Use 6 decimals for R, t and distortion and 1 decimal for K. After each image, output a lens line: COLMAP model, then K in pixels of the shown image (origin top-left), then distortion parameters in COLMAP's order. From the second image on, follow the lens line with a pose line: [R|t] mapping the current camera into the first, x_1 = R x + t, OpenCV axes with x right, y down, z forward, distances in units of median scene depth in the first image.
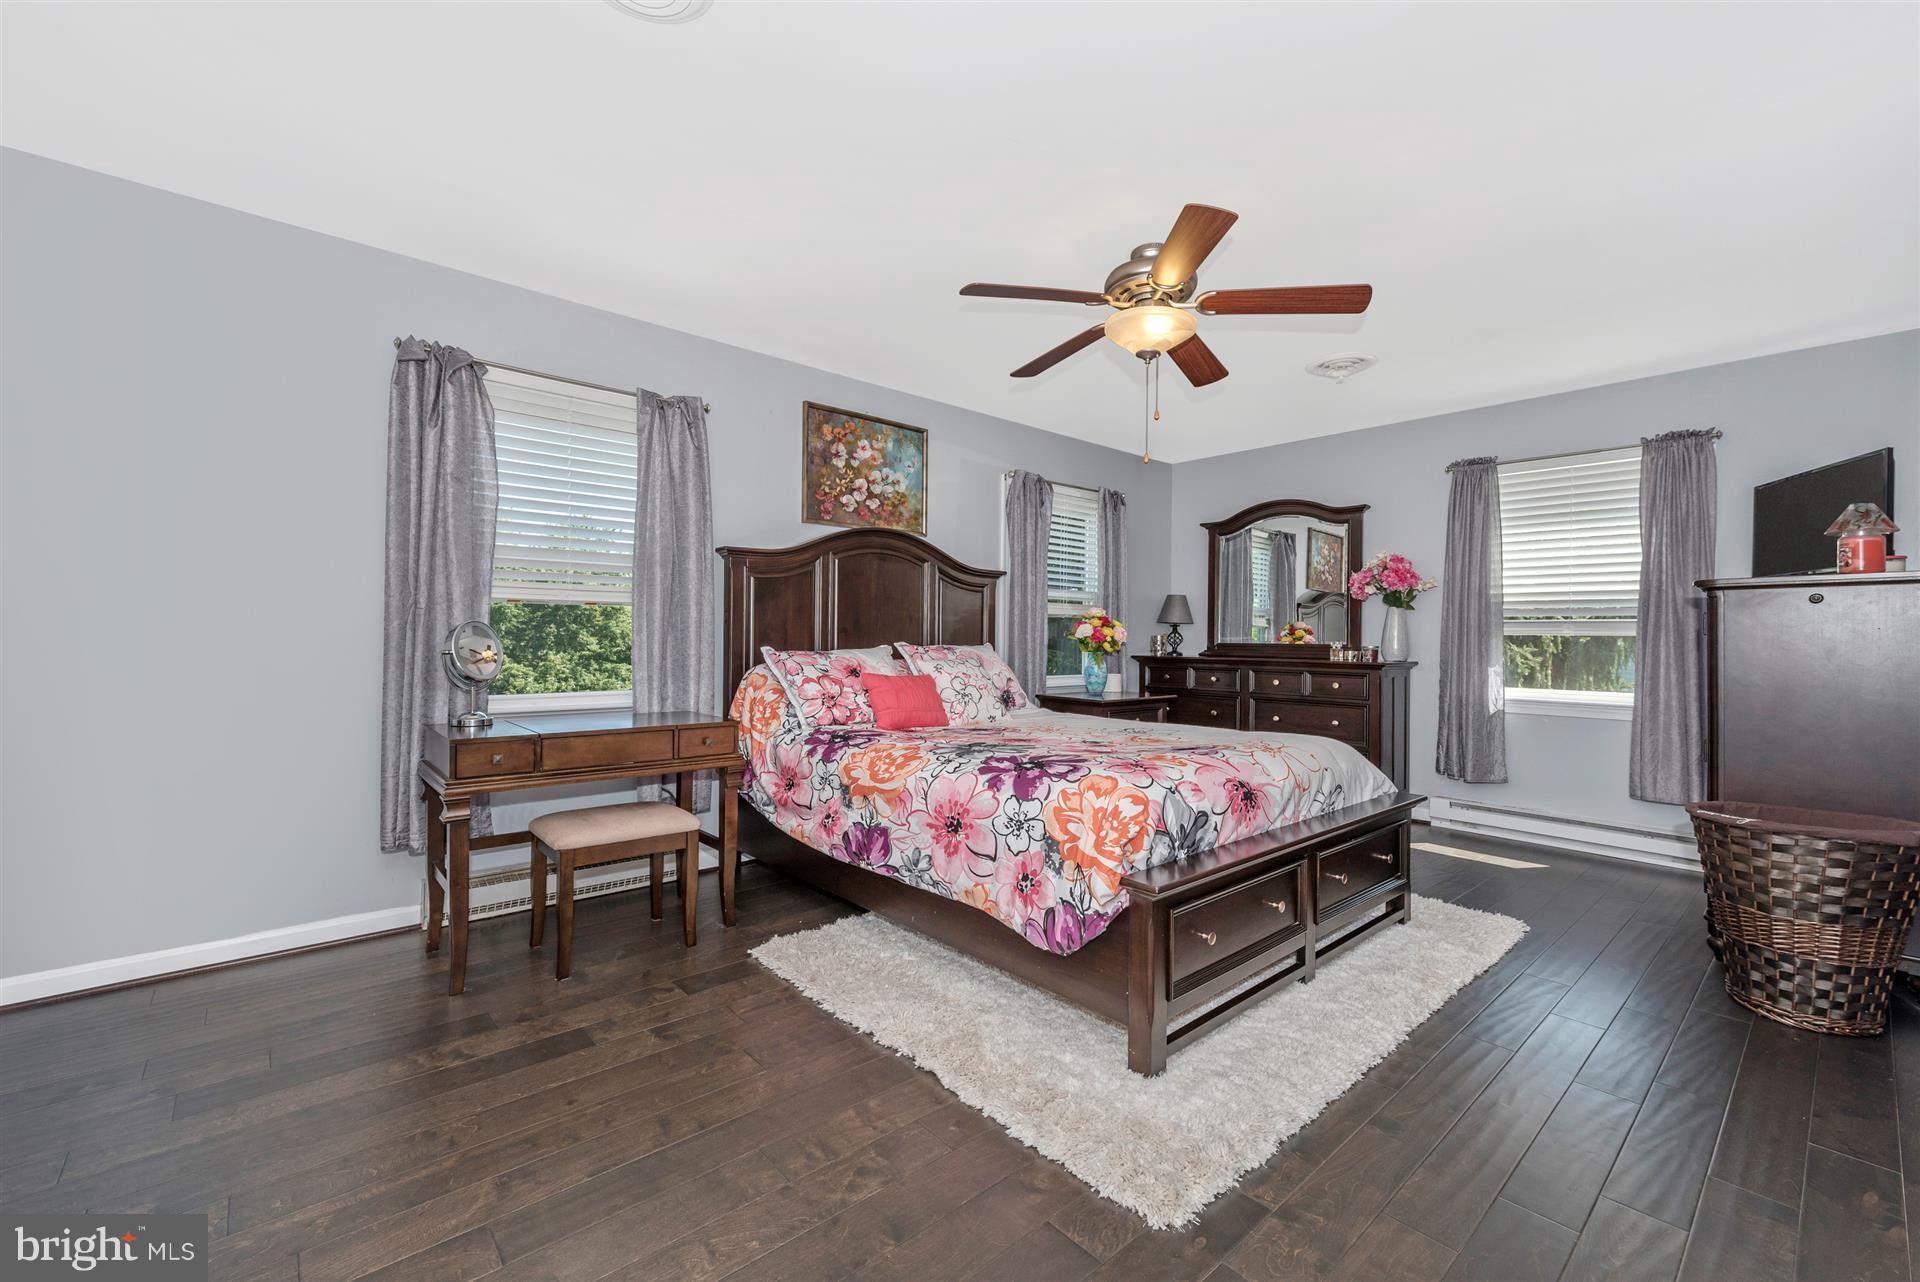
lens RADIAL K [[761.2, 0, 970.1], [0, 761.2, 643.7], [0, 0, 1]] dist [0.013038, -0.003563]
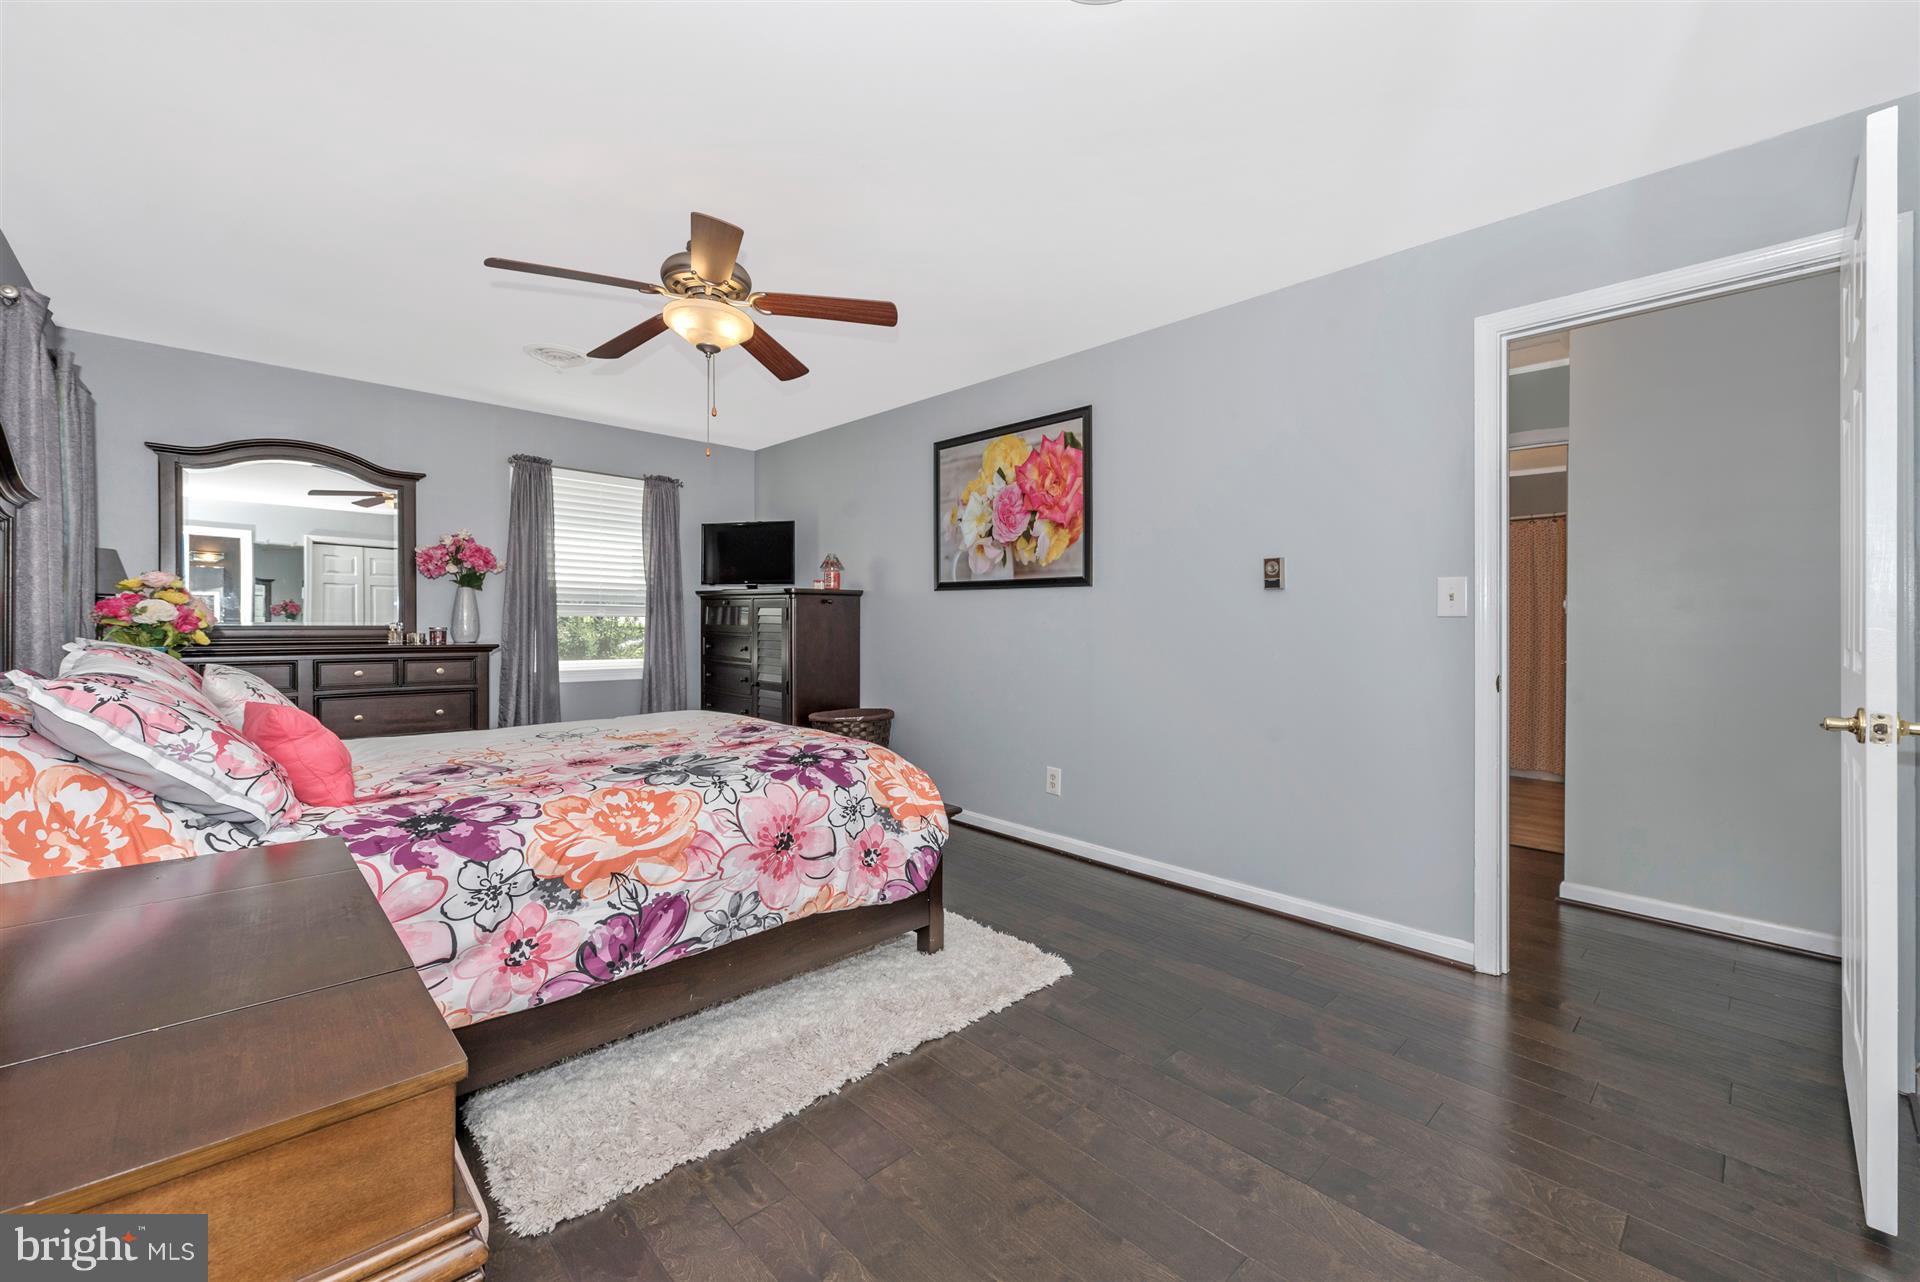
lens RADIAL K [[761.2, 0, 969.4], [0, 761.2, 625.0], [0, 0, 1]] dist [0.013038, -0.003563]
pose [[-0.015928, -0.016506, 0.999737, -0.879195], [-0.001436, 0.999863, 0.016485, -0.034005], [-0.999872, -0.001173, -0.015949, 0.751106]]
